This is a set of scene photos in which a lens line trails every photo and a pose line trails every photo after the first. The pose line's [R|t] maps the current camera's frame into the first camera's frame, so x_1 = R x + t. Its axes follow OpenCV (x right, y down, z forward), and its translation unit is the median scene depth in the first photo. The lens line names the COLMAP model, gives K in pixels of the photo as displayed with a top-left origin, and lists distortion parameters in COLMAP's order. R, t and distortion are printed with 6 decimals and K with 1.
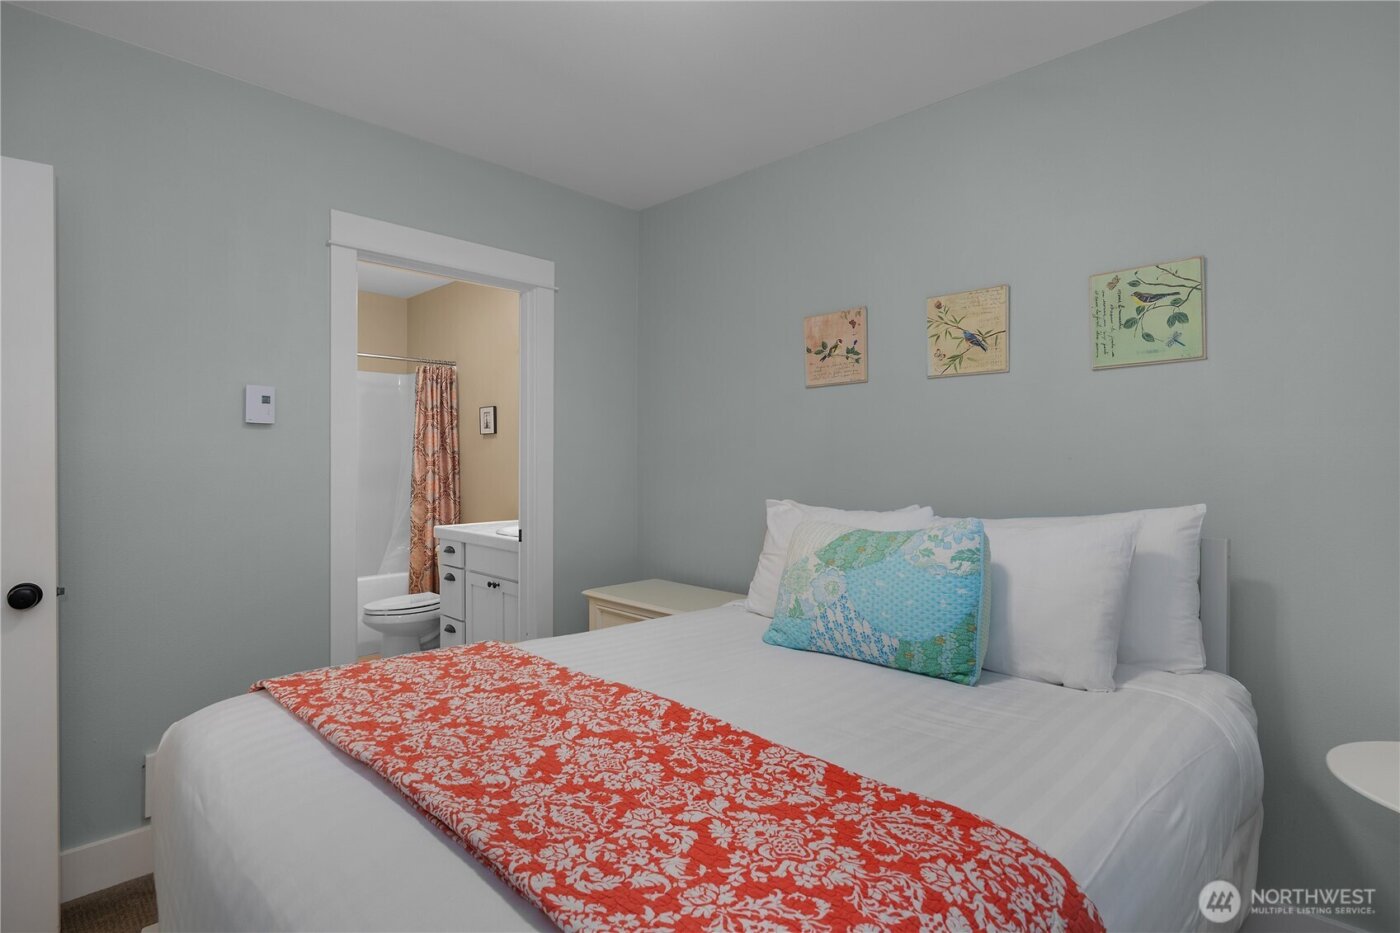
lens RADIAL K [[706.6, 0, 700.0], [0, 706.6, 466.5], [0, 0, 1]] dist [-0.003006, -0.000355]
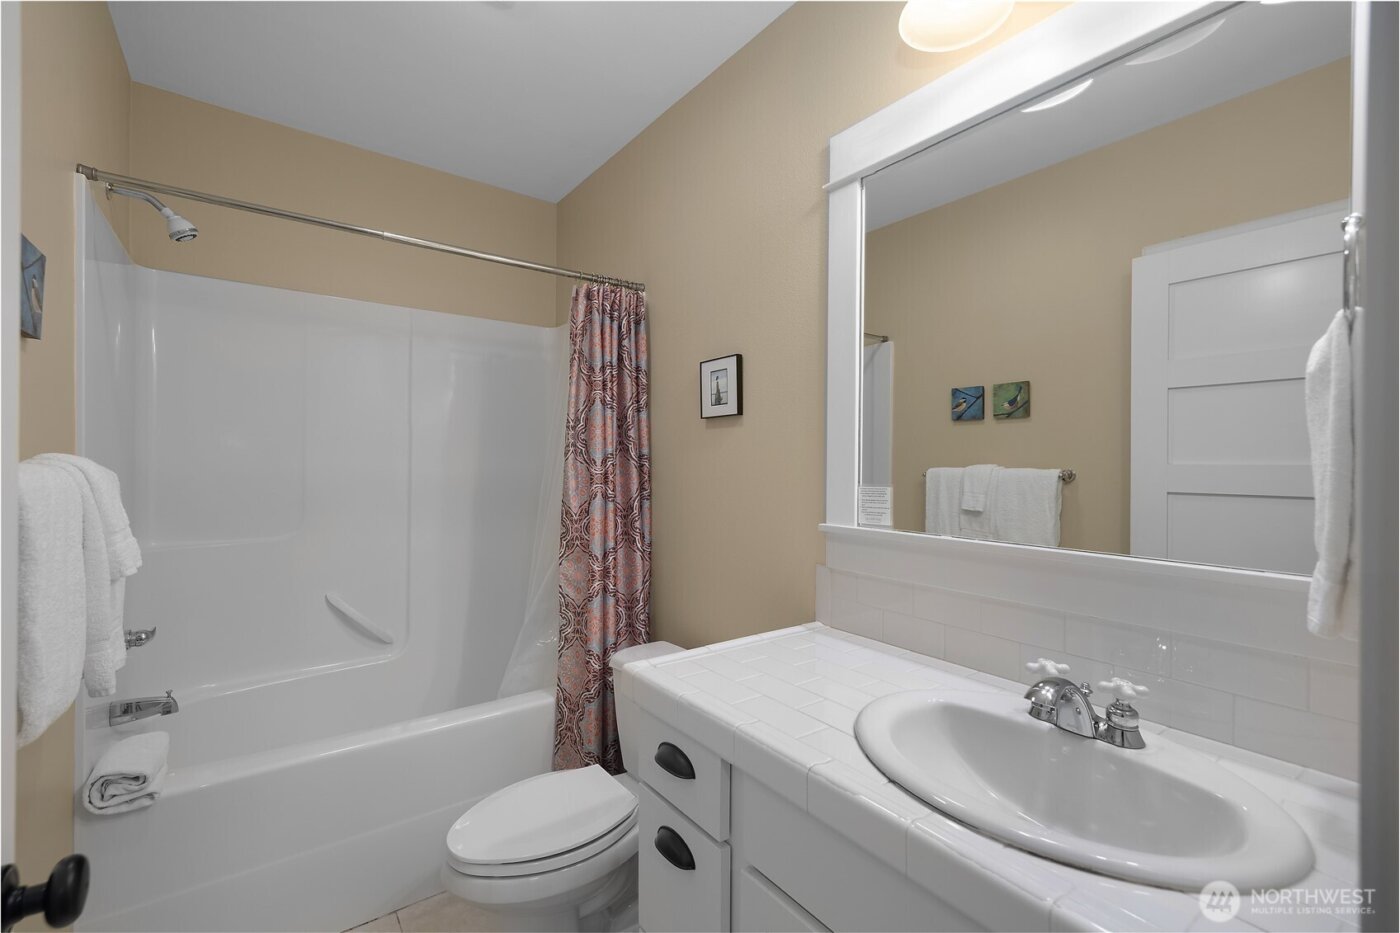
lens RADIAL K [[603.6, 0, 705.0], [0, 603.6, 470.5], [0, 0, 1]] dist [0.002511, 0.000295]
pose [[0.988367, 0.008132, -0.151868, -0.243348], [-0.008366, 0.999965, -0.000902, -0.010299], [0.151855, 0.002162, 0.988400, 0.591652]]
